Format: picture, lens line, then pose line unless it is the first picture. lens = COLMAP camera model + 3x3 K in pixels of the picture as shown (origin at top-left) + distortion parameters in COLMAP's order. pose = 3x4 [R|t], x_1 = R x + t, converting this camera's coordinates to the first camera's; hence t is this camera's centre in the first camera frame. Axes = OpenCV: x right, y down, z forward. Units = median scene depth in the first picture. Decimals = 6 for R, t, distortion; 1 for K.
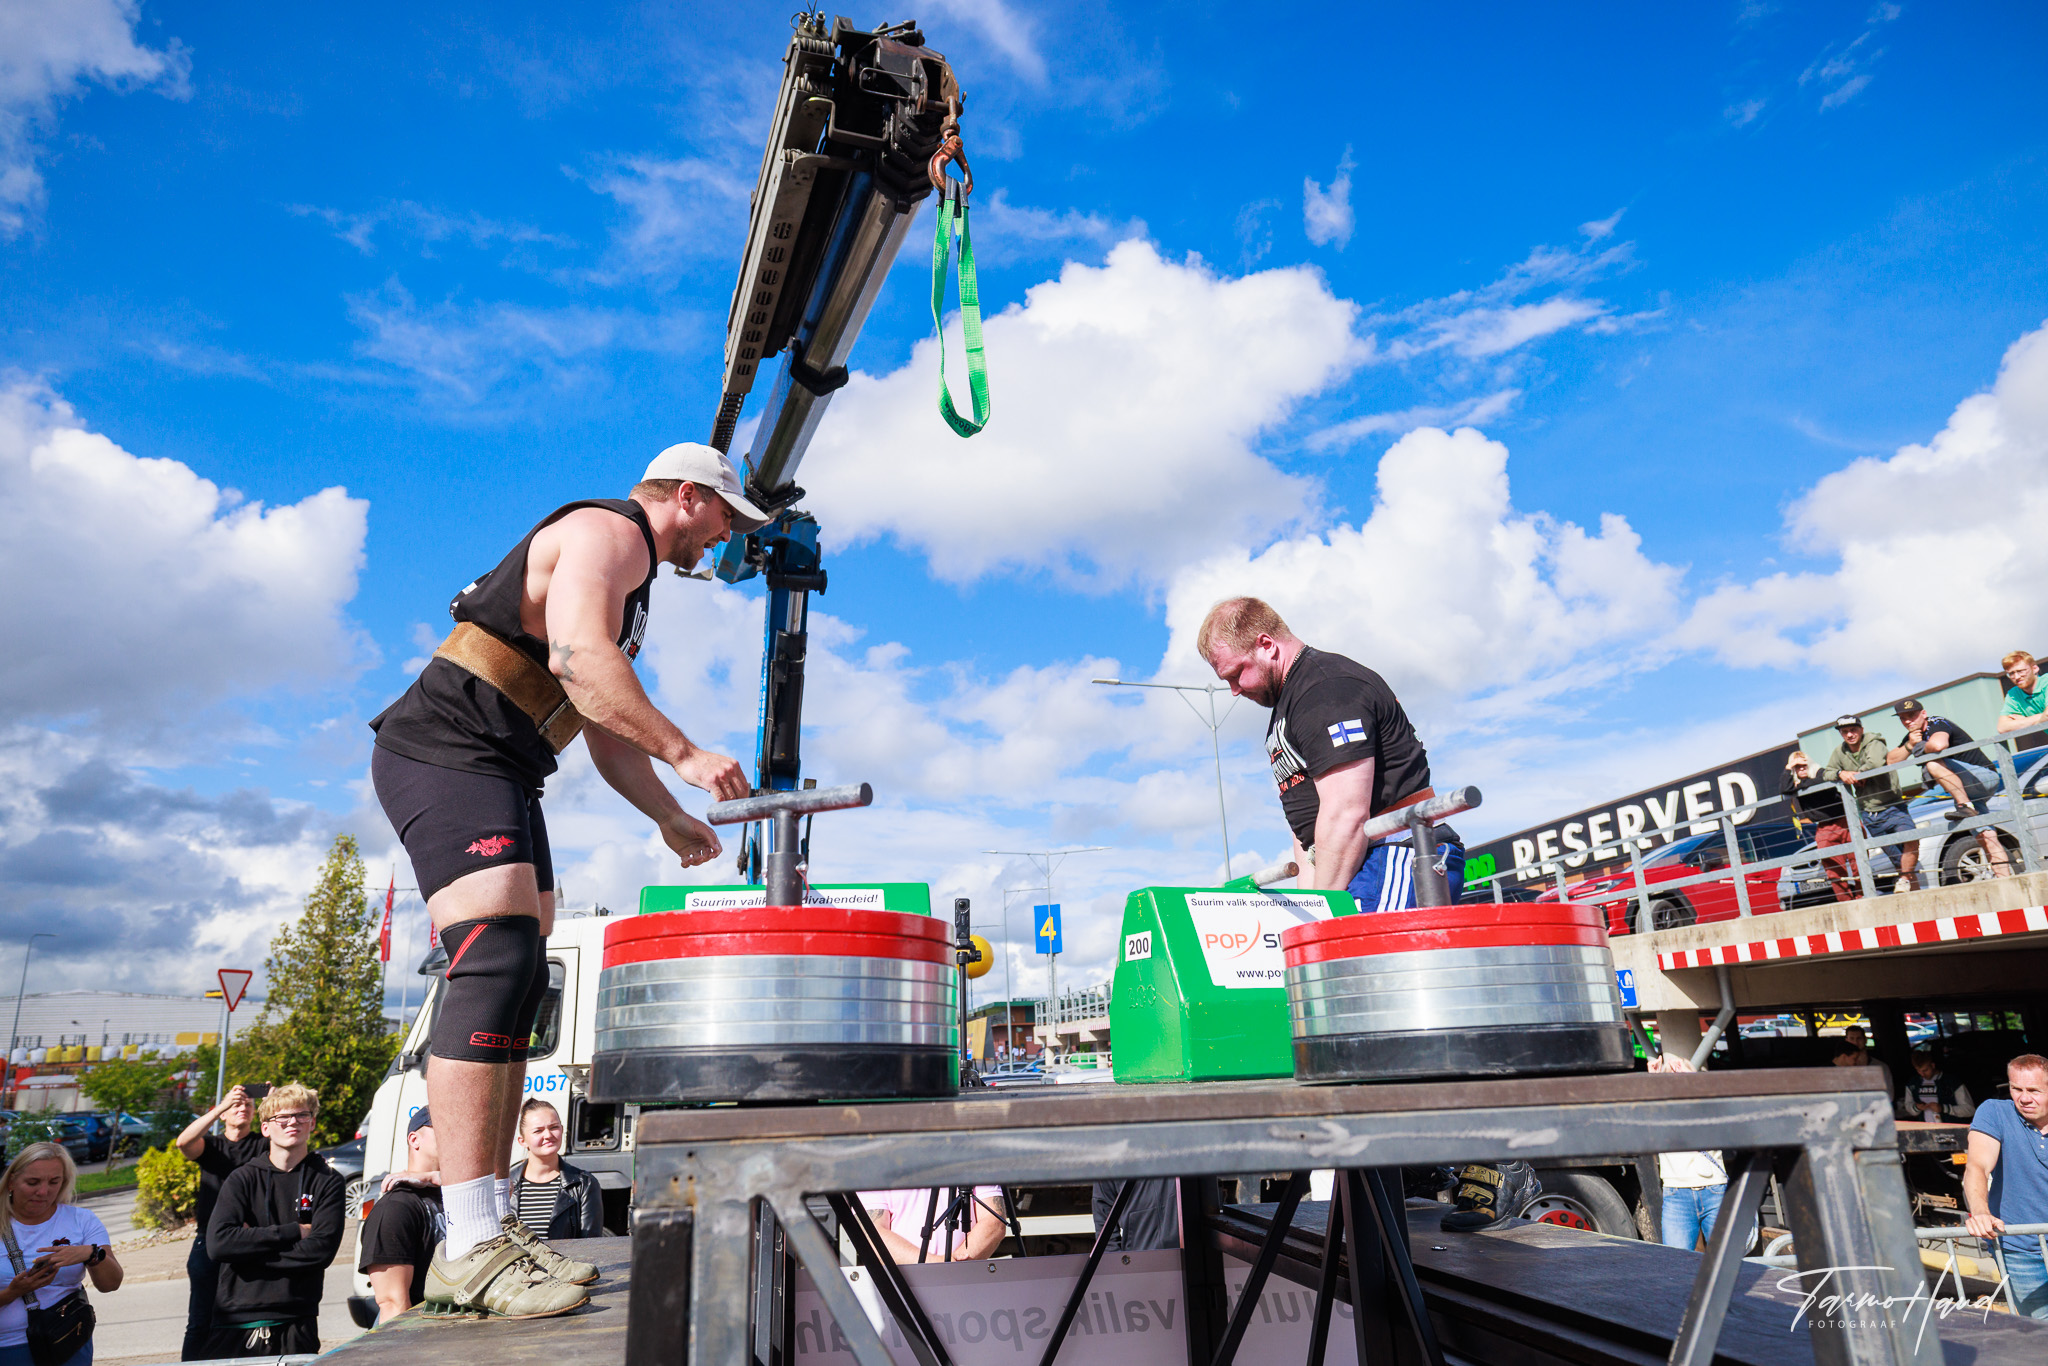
lens RADIAL K [[1299.5, 0, 1016.3], [0, 1299.5, 672.4], [0, 0, 1]] dist [-0.003623, 0.002050]
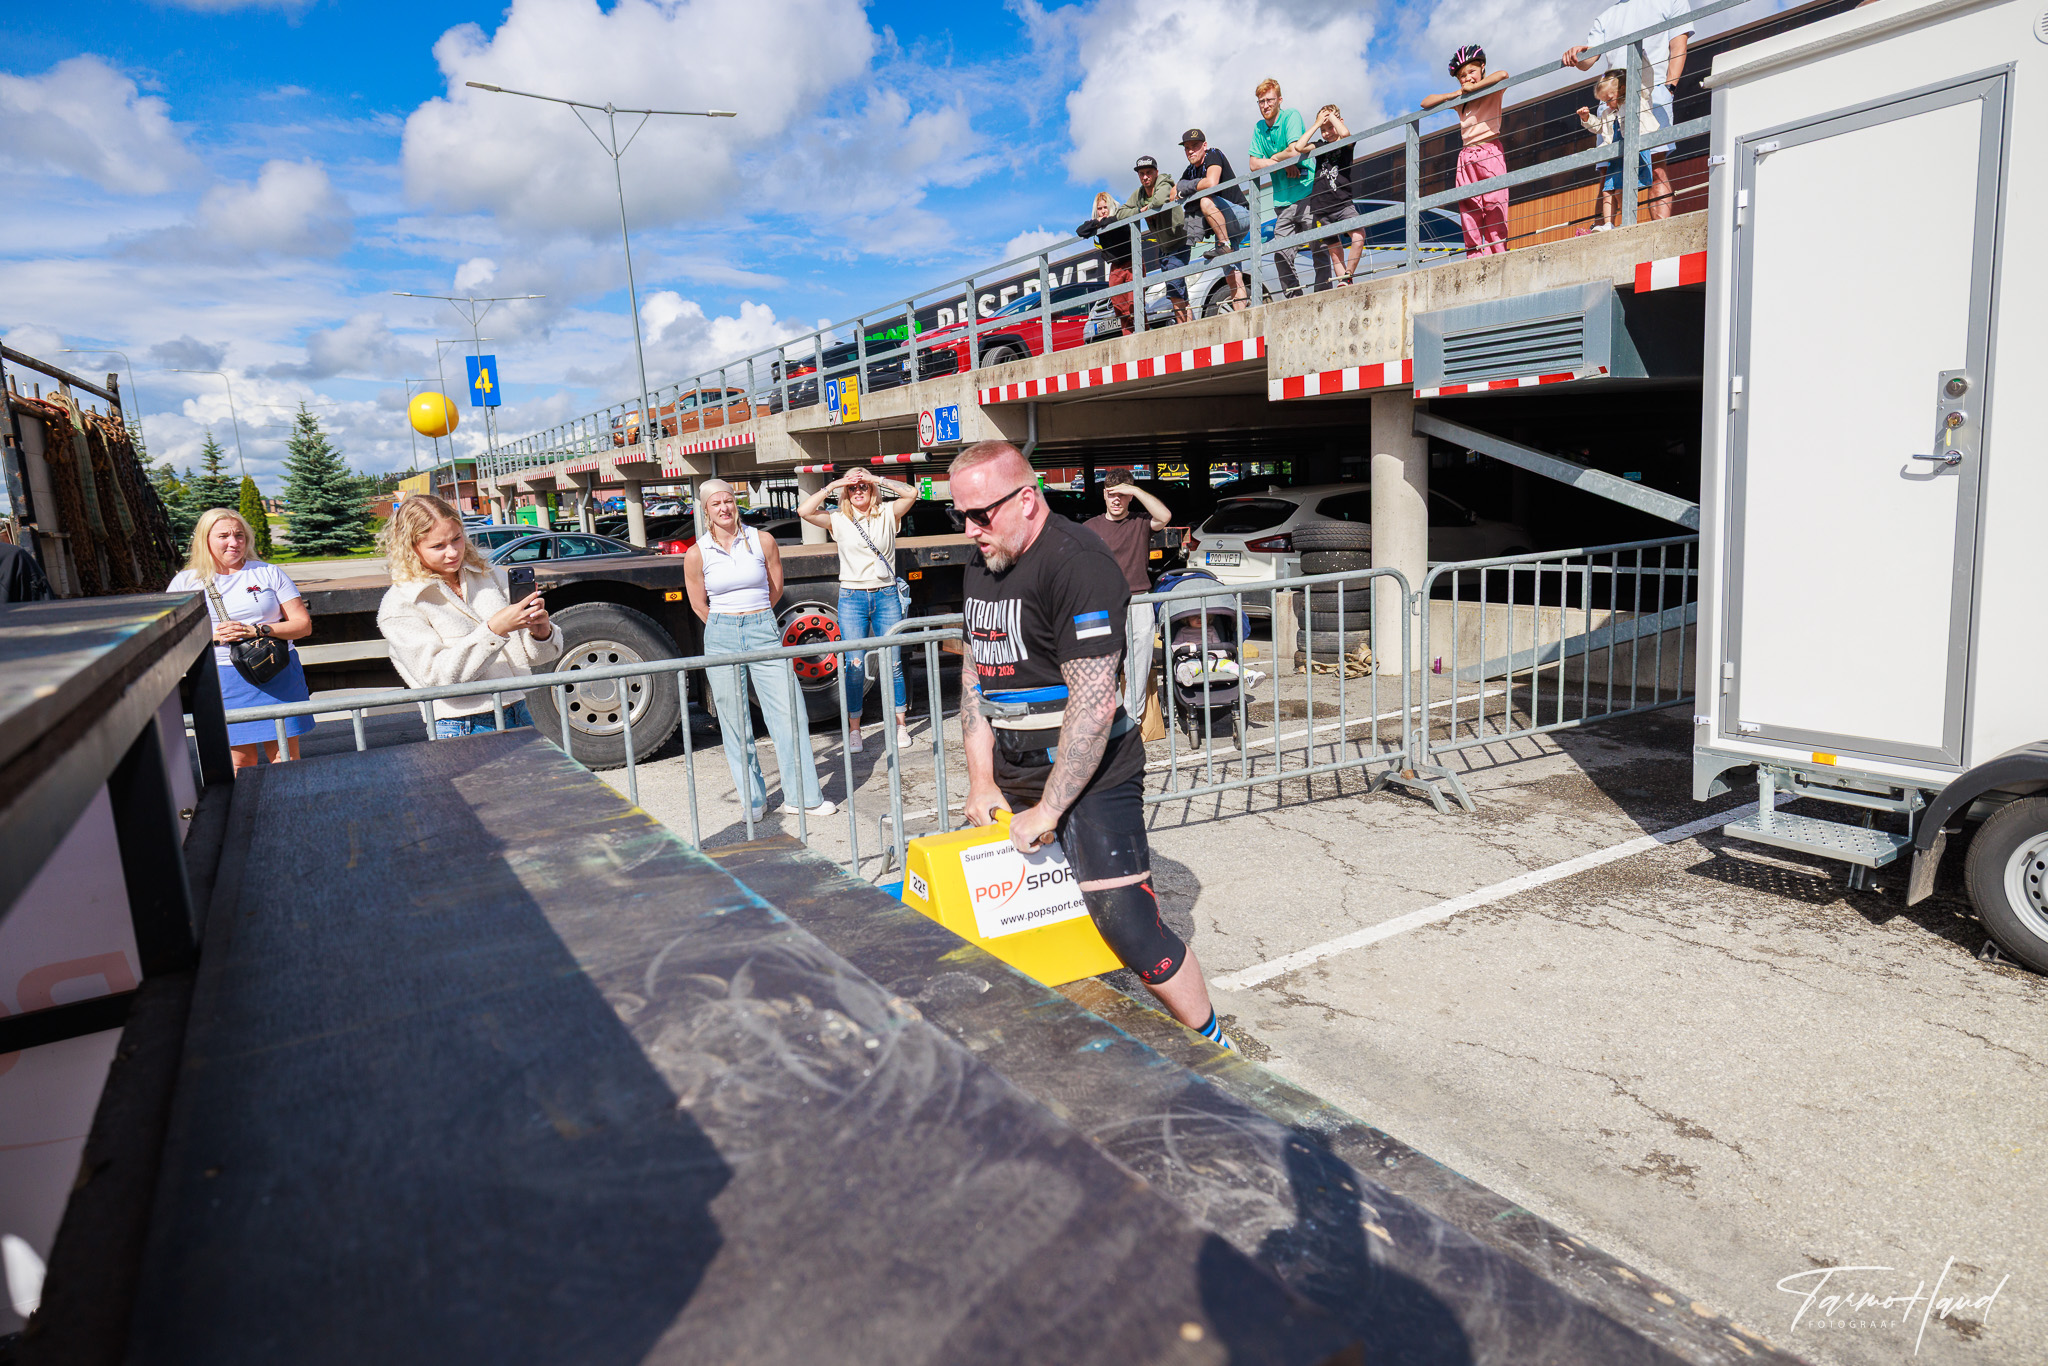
lens RADIAL K [[1173.3, 0, 1026.0], [0, 1173.3, 690.3], [0, 0, 1]] dist [0.011901, -0.007051]
pose [[0.914912, -0.081418, 0.395357, 0.072167], [-0.095202, 0.908292, 0.407359, 0.024662], [-0.392266, -0.410337, 0.823256, 0.046547]]
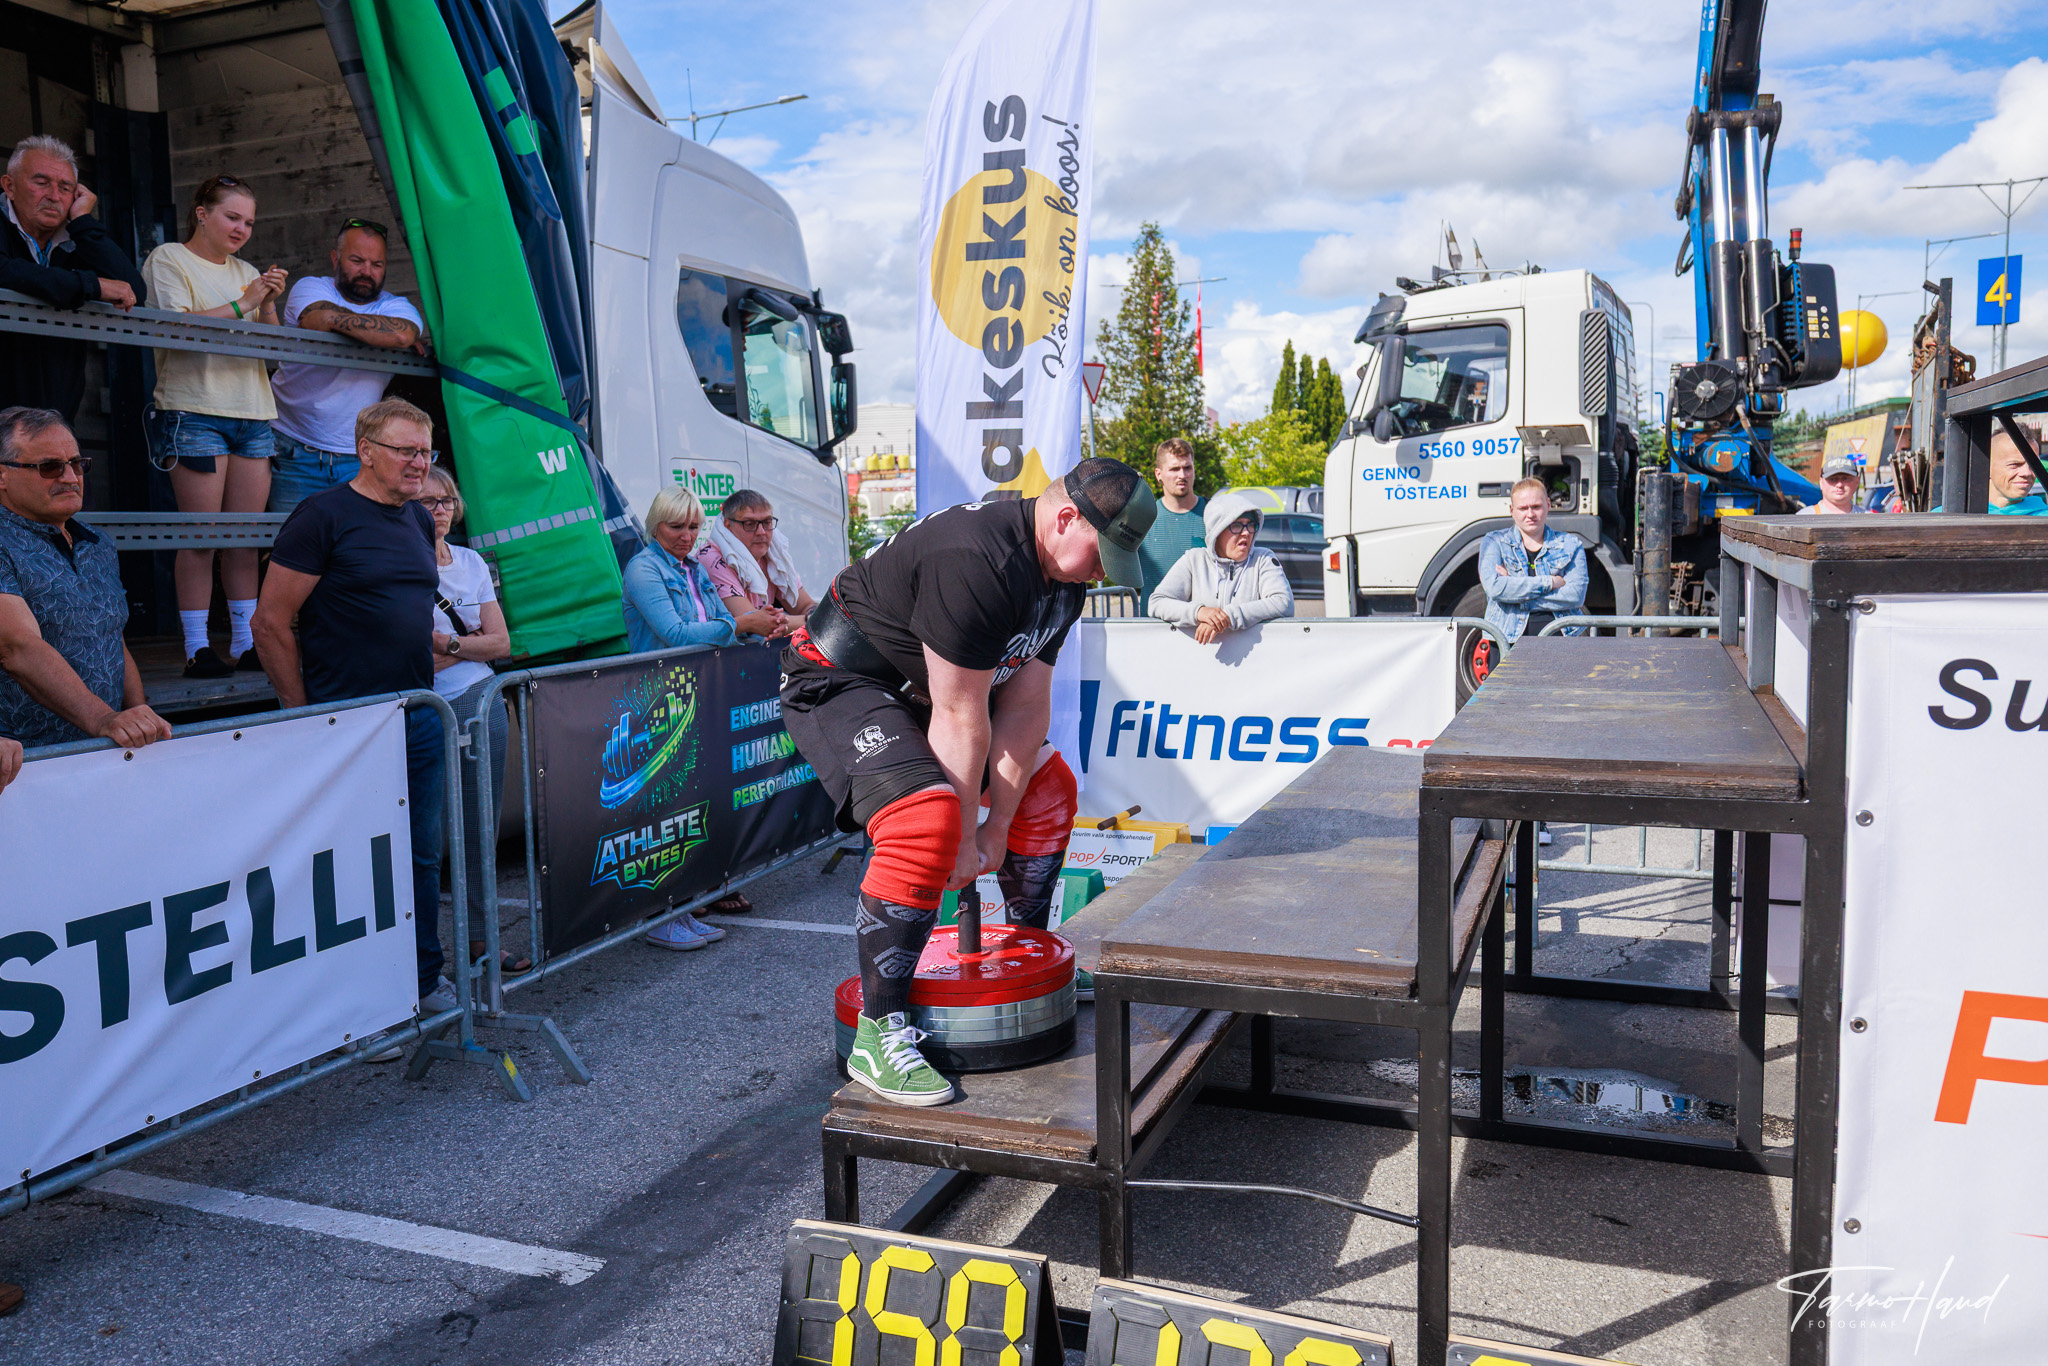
lens RADIAL K [[1555.8, 0, 1016.0], [0, 1555.8, 673.4], [0, 0, 1]] dist [0.000506, 0.002908]
pose [[0.870056, 0.067390, -0.488324, -0.033779], [0.136321, 0.919088, 0.369722, -0.004136], [0.473728, -0.388248, 0.790471, -0.063127]]
